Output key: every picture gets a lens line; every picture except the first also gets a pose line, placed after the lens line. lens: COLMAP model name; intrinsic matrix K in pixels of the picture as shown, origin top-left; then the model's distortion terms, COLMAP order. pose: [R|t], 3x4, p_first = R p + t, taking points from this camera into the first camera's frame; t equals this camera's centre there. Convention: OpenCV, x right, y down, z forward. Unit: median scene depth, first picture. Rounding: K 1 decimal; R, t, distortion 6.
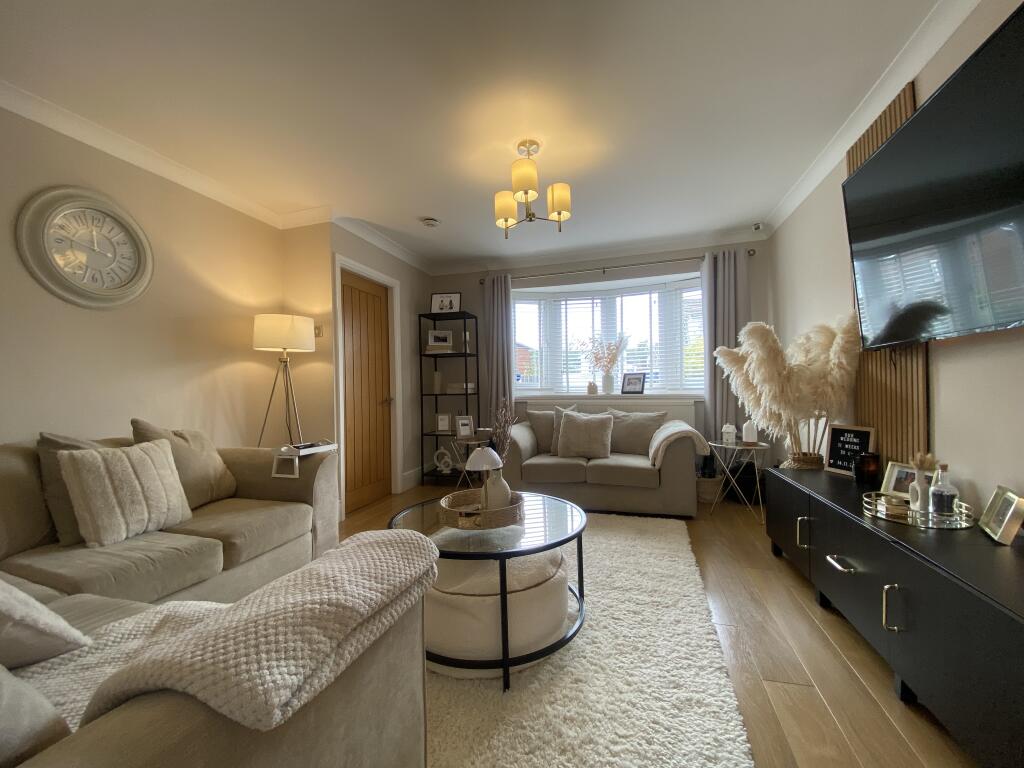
lens RADIAL K [[409.0, 0, 512.0], [0, 409.0, 384.0], [0, 0, 1]] dist [0.000216, 0.000010]
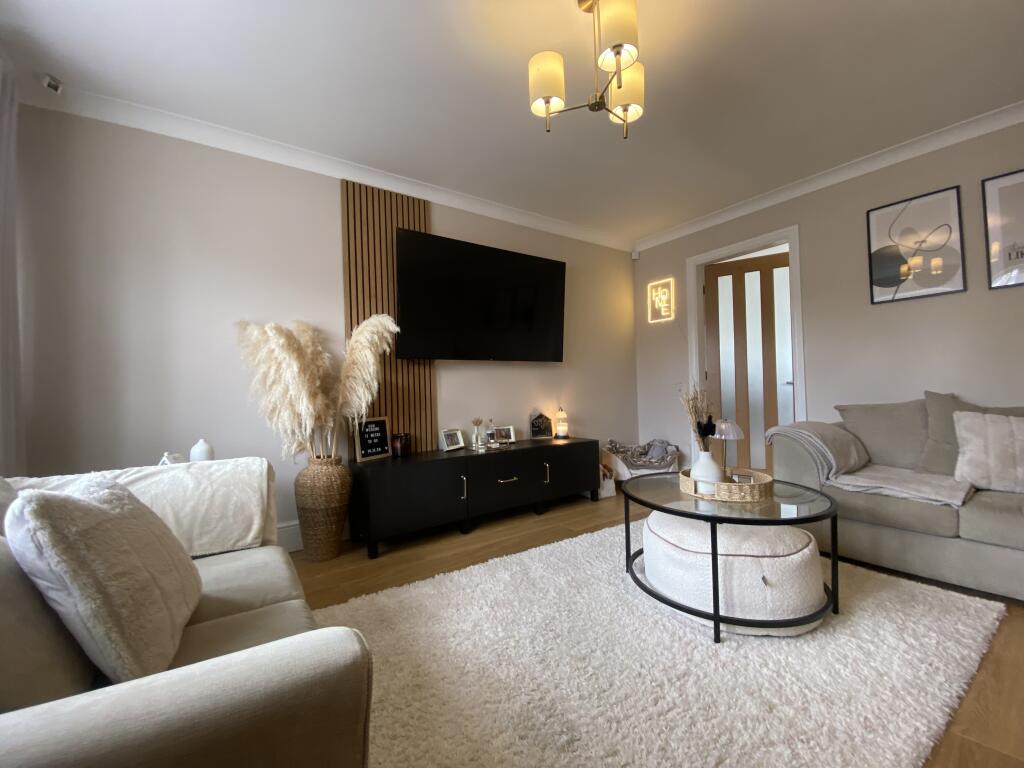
lens RADIAL K [[409.0, 0, 512.0], [0, 409.0, 384.0], [0, 0, 1]] dist [0.000216, 0.000010]
pose [[-0.750484, 0.037781, 0.659808, -0.274175], [0.029745, 0.999284, -0.023387, 0.043101], [-0.660219, 0.002074, -0.751071, 1.626040]]
